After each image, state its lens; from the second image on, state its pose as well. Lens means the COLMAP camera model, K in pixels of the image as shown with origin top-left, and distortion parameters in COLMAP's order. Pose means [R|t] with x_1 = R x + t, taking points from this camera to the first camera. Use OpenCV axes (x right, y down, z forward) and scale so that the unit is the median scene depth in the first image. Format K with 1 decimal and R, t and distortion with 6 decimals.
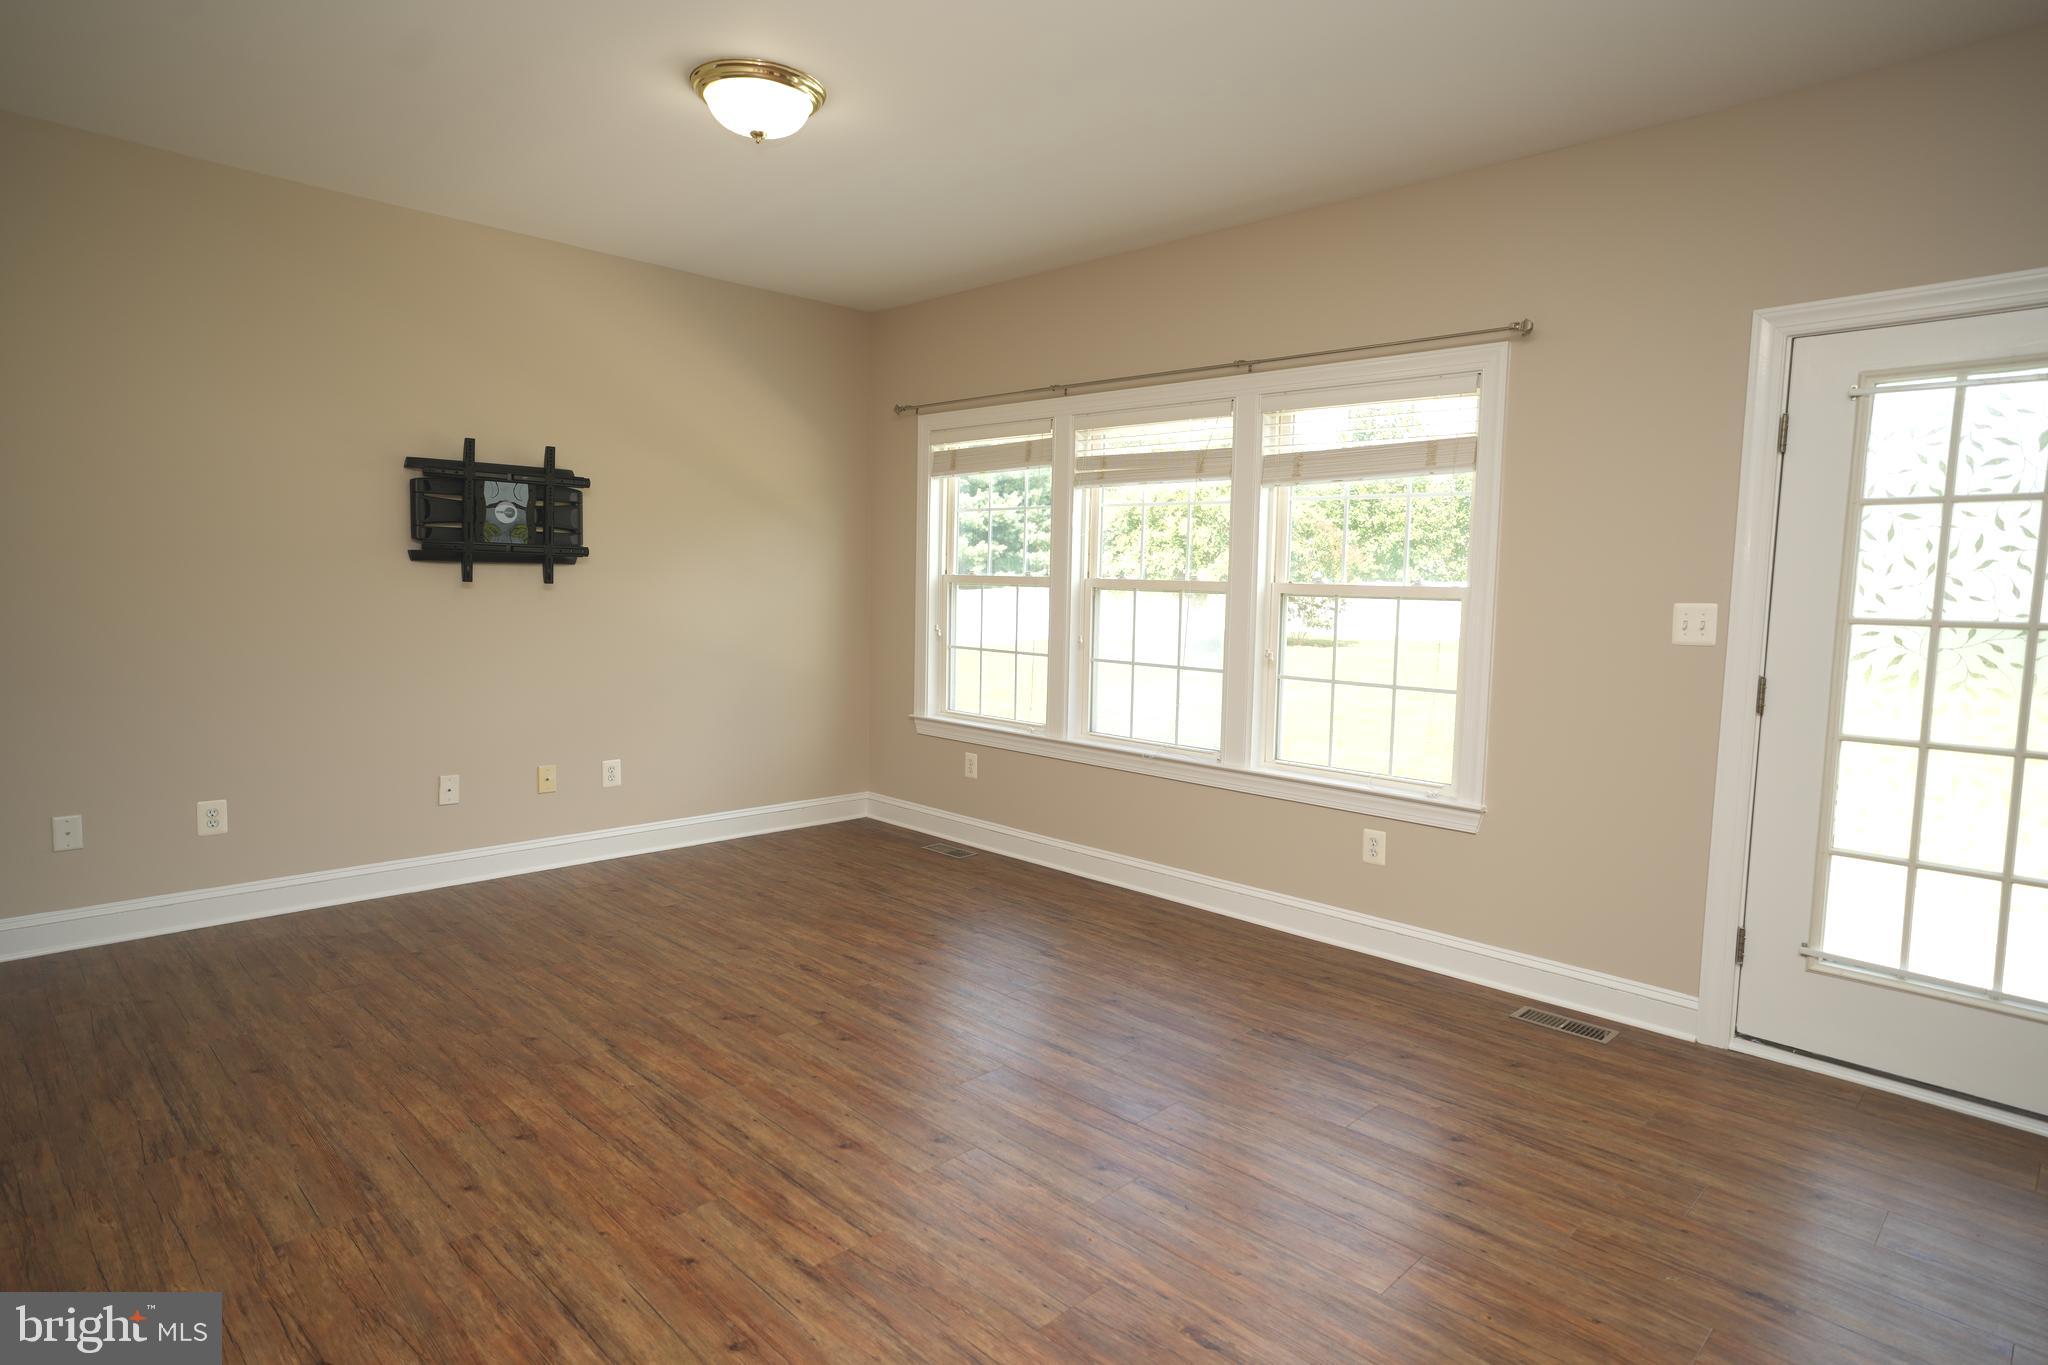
lens RADIAL K [[1121.3, 0, 1018.1], [0, 1121.3, 672.2], [0, 0, 1]] dist [-0.009649, 0.011084]
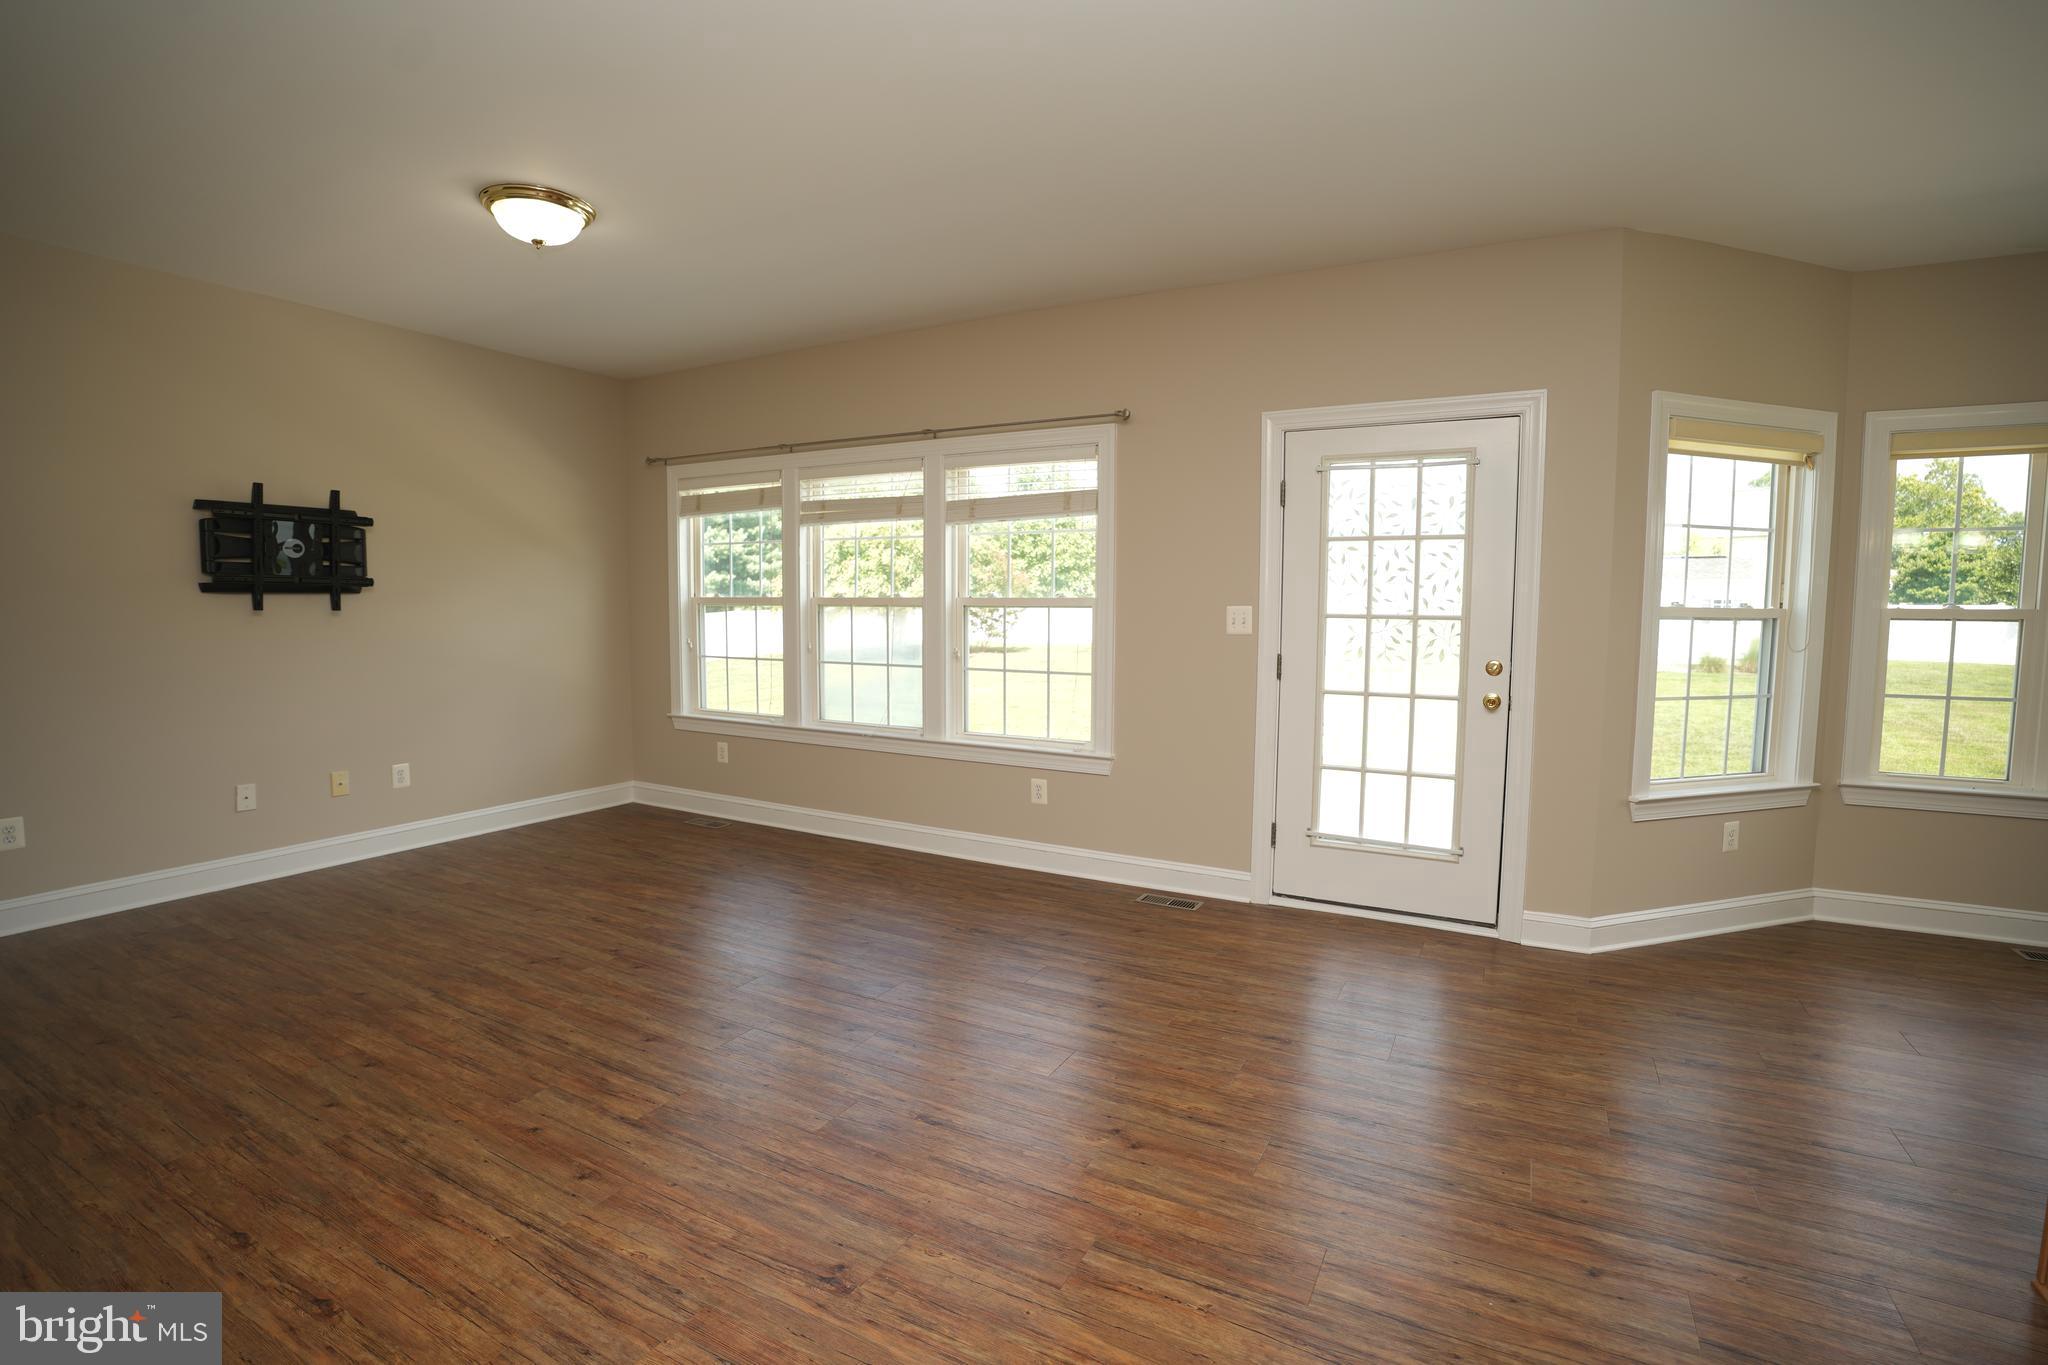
lens RADIAL K [[938.6, 0, 1027.4], [0, 938.6, 677.9], [0, 0, 1]] dist [-0.070839, 0.019075]
pose [[0.956957, -0.039625, 0.287511, -0.020290], [0.039925, 0.999191, 0.004825, 0.016507], [-0.287470, 0.006861, 0.957765, -0.105345]]
